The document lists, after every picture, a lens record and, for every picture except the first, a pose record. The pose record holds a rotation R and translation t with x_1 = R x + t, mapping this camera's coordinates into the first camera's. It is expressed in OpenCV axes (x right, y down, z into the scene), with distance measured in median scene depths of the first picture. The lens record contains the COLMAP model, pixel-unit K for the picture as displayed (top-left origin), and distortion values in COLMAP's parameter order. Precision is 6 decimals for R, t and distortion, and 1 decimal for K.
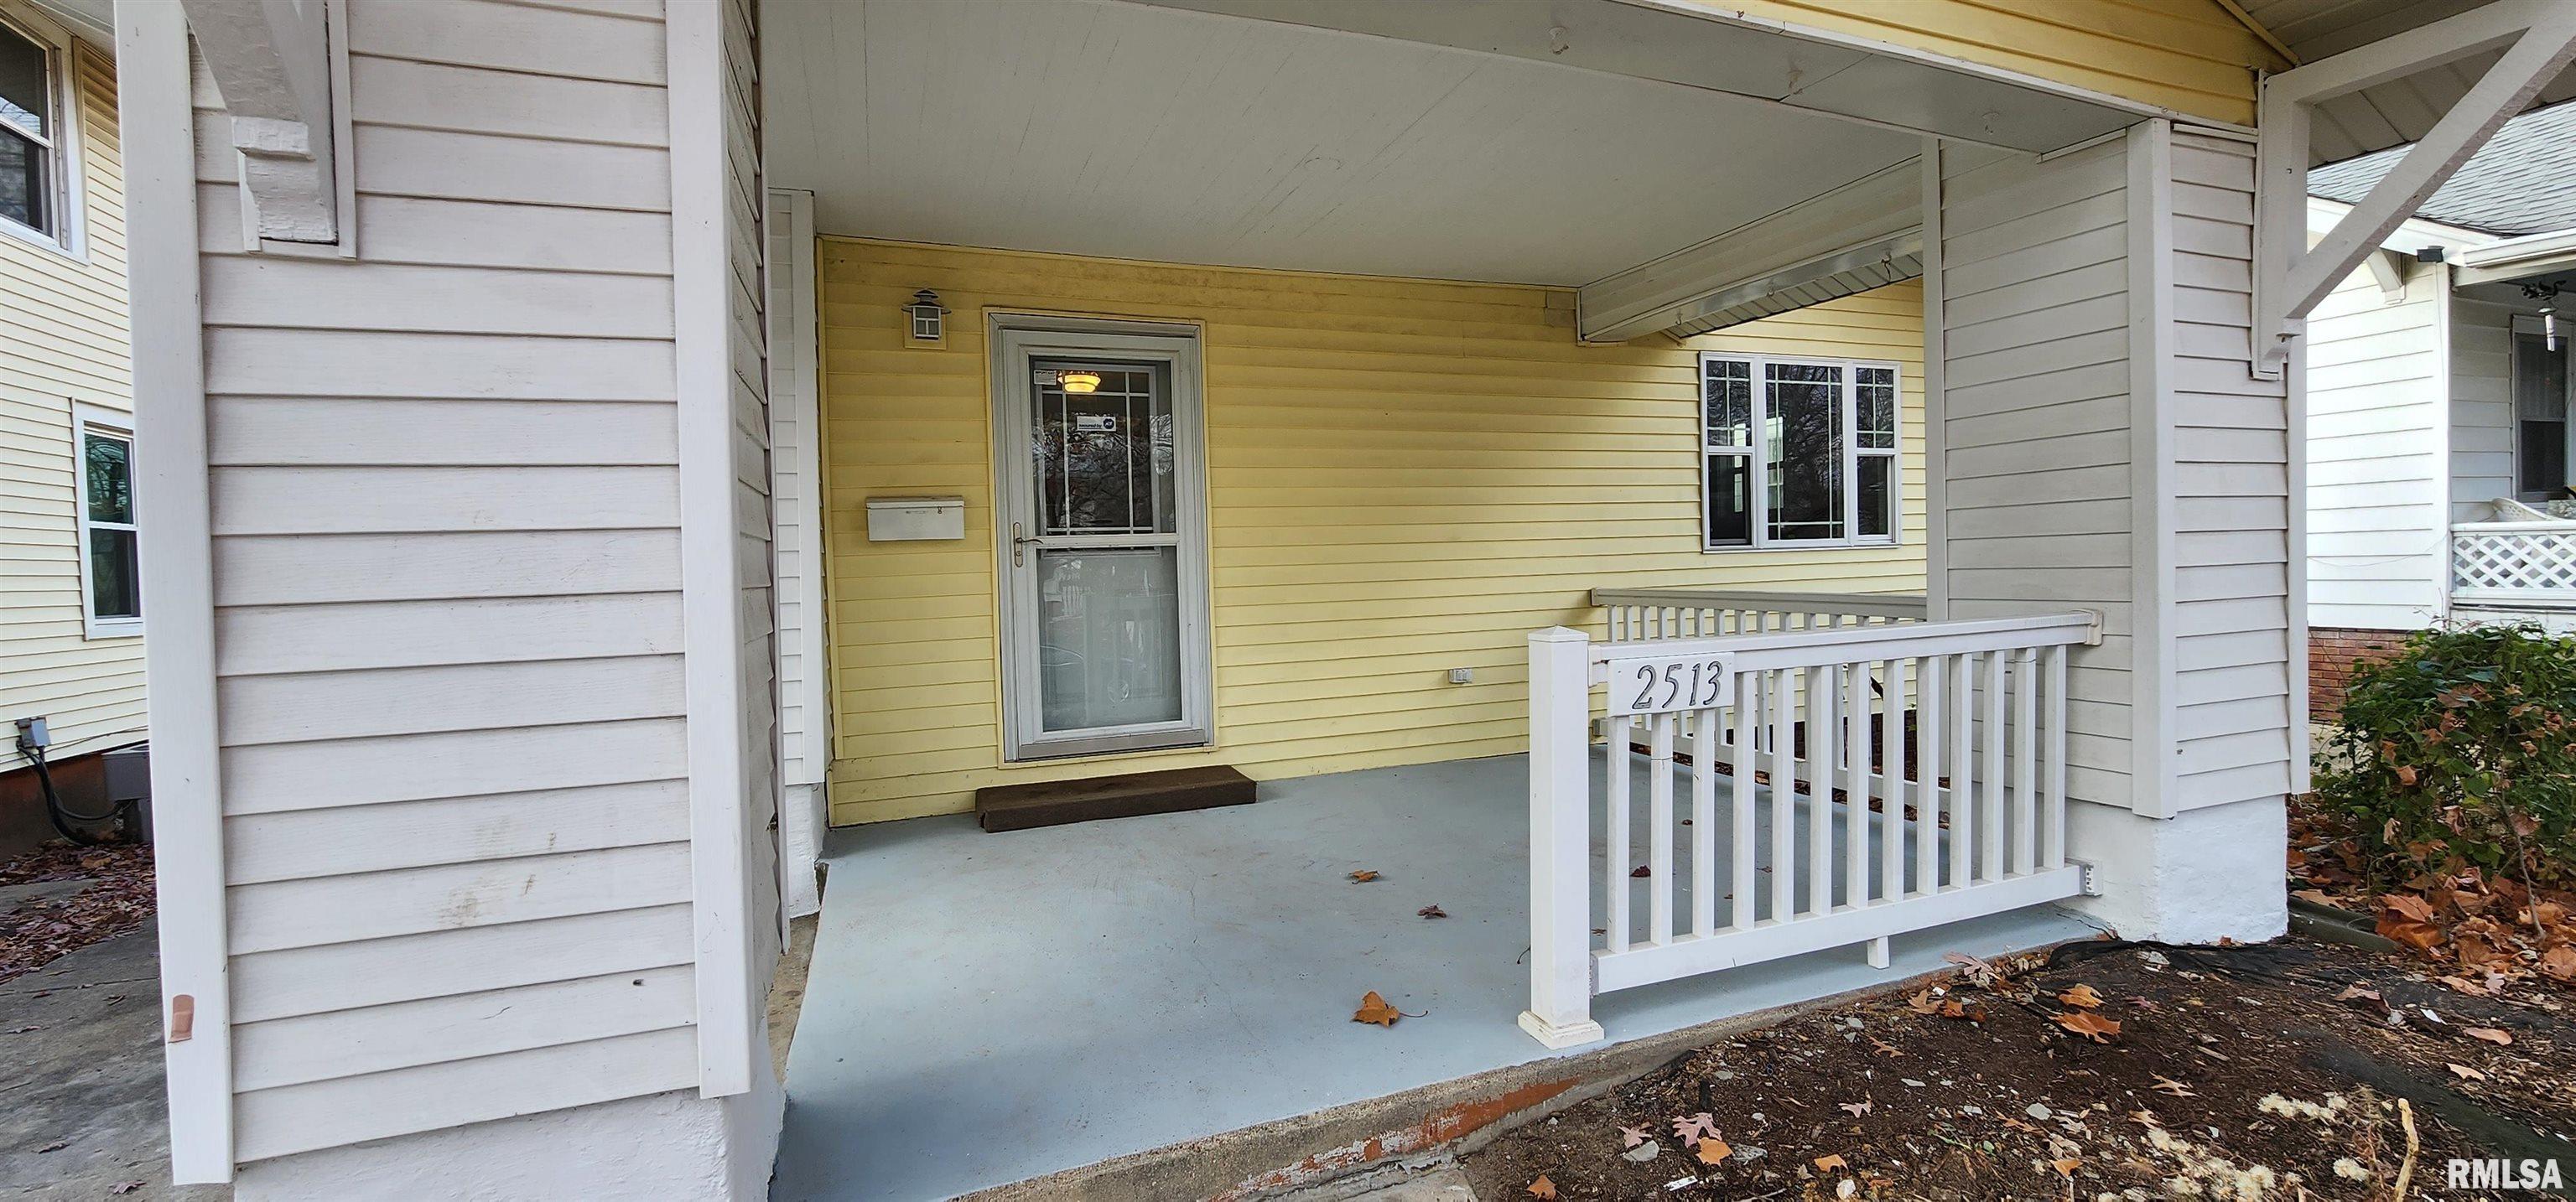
lens RADIAL K [[1053.9, 0, 1287.3], [0, 1053.9, 595.3], [0, 0, 1]] dist [0.000294, -0.002104]
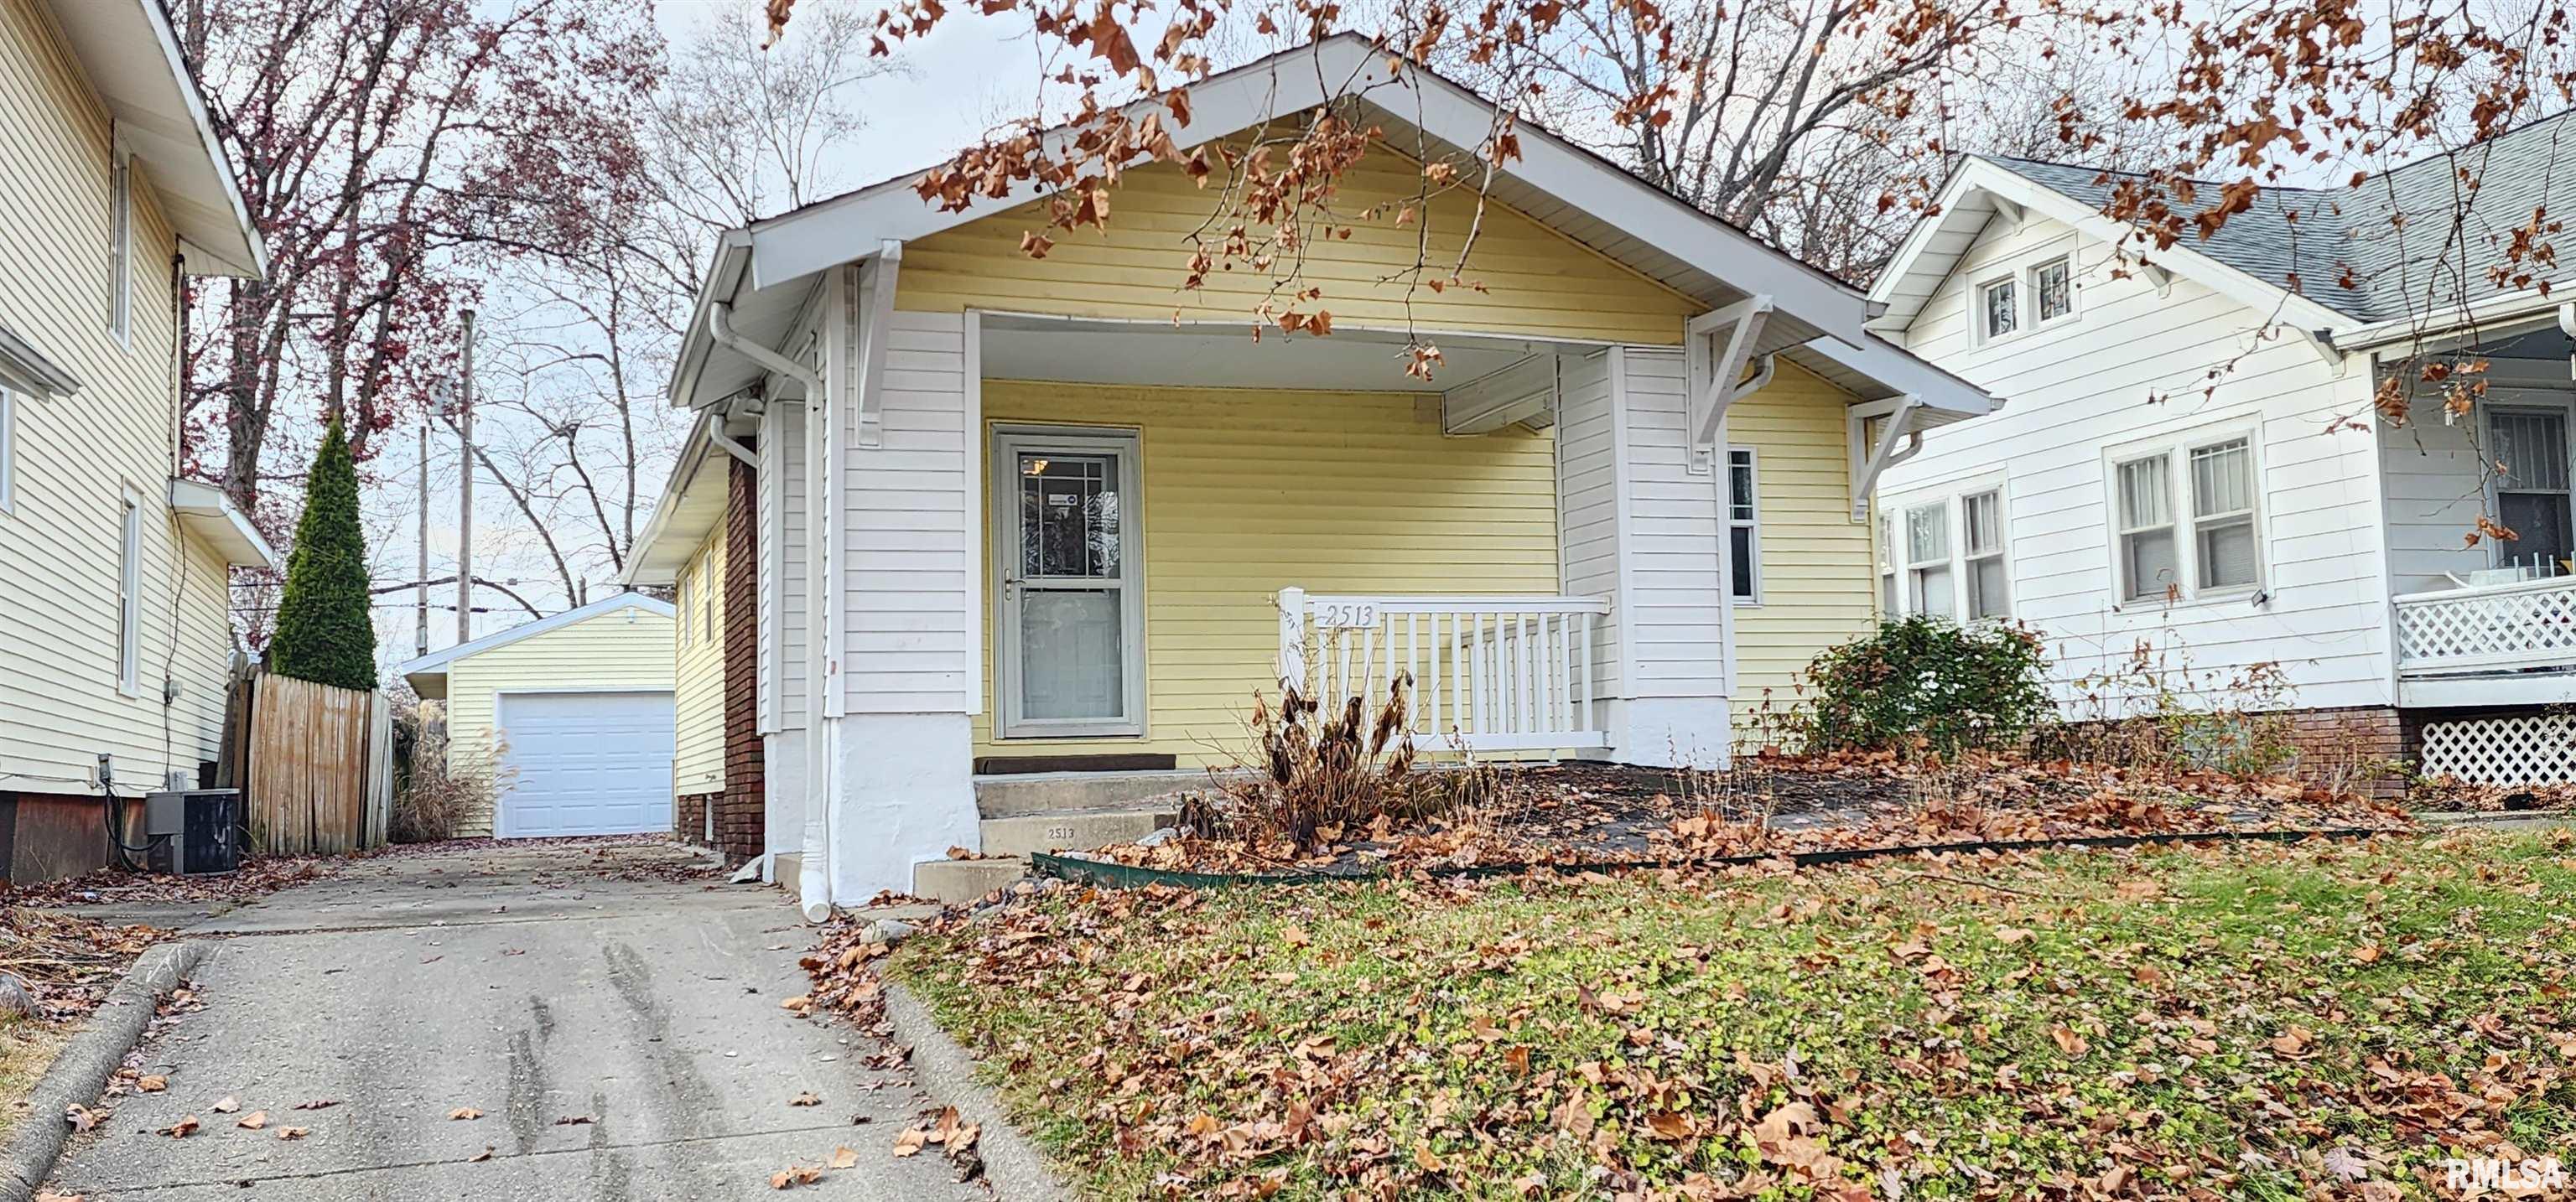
lens RADIAL K [[2211.2, 0, 1290.0], [0, 2211.2, 596.5], [0, 0, 1]] dist [0.051091, 0.001721]
pose [[0.999702, -0.000656, -0.024404, 0.174595], [-0.002284, 0.992739, -0.120271, 0.292413], [0.024305, 0.120291, 0.992441, -1.742455]]
